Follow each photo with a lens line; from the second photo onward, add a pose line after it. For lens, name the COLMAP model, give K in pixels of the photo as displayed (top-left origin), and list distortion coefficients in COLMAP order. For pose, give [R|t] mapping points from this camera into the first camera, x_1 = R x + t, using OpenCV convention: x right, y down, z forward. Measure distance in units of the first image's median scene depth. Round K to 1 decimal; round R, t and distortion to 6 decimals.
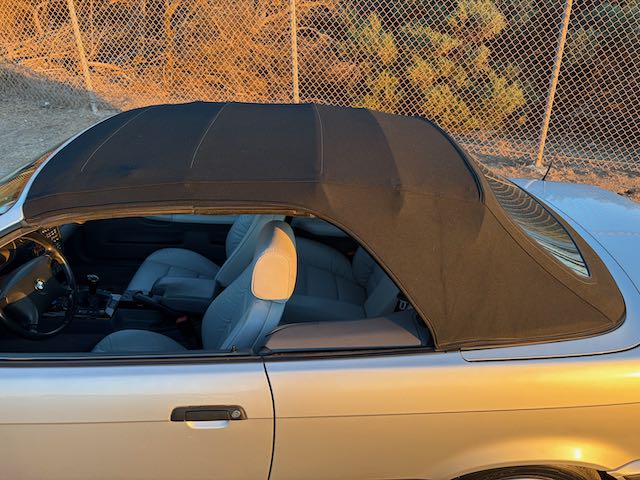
lens RADIAL K [[486.1, 0, 317.2], [0, 486.1, 244.0], [0, 0, 1]] dist [0.029586, -0.043789]
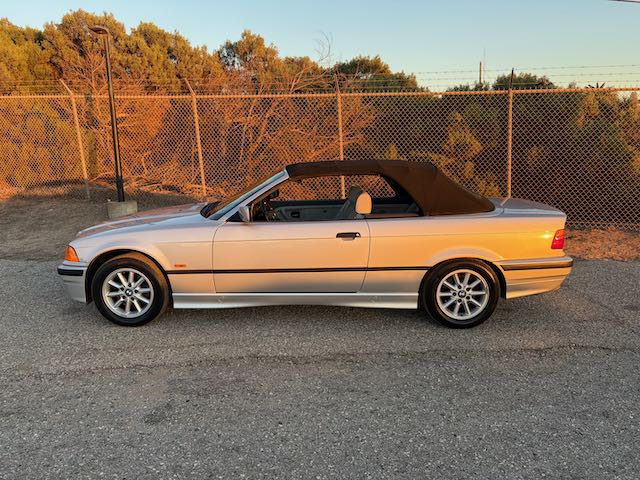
lens RADIAL K [[486.1, 0, 317.2], [0, 486.1, 244.0], [0, 0, 1]] dist [0.029586, -0.043789]
pose [[0.998693, -0.026870, -0.043467, -0.054371], [0.013684, 0.960154, -0.279137, 0.233091], [0.049235, 0.278177, 0.959267, -0.350703]]
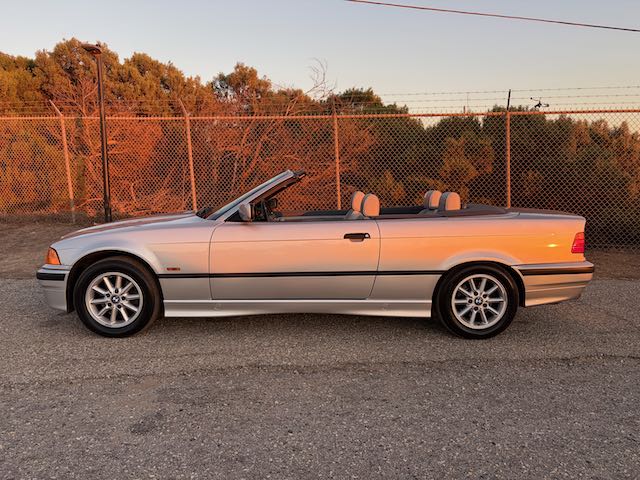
lens RADIAL K [[486.1, 0, 317.2], [0, 486.1, 244.0], [0, 0, 1]] dist [0.029586, -0.043789]
pose [[0.999472, -0.029085, -0.014502, -0.080754], [0.021870, 0.931962, -0.361895, 0.267202], [0.024041, 0.361387, 0.932106, -0.289152]]
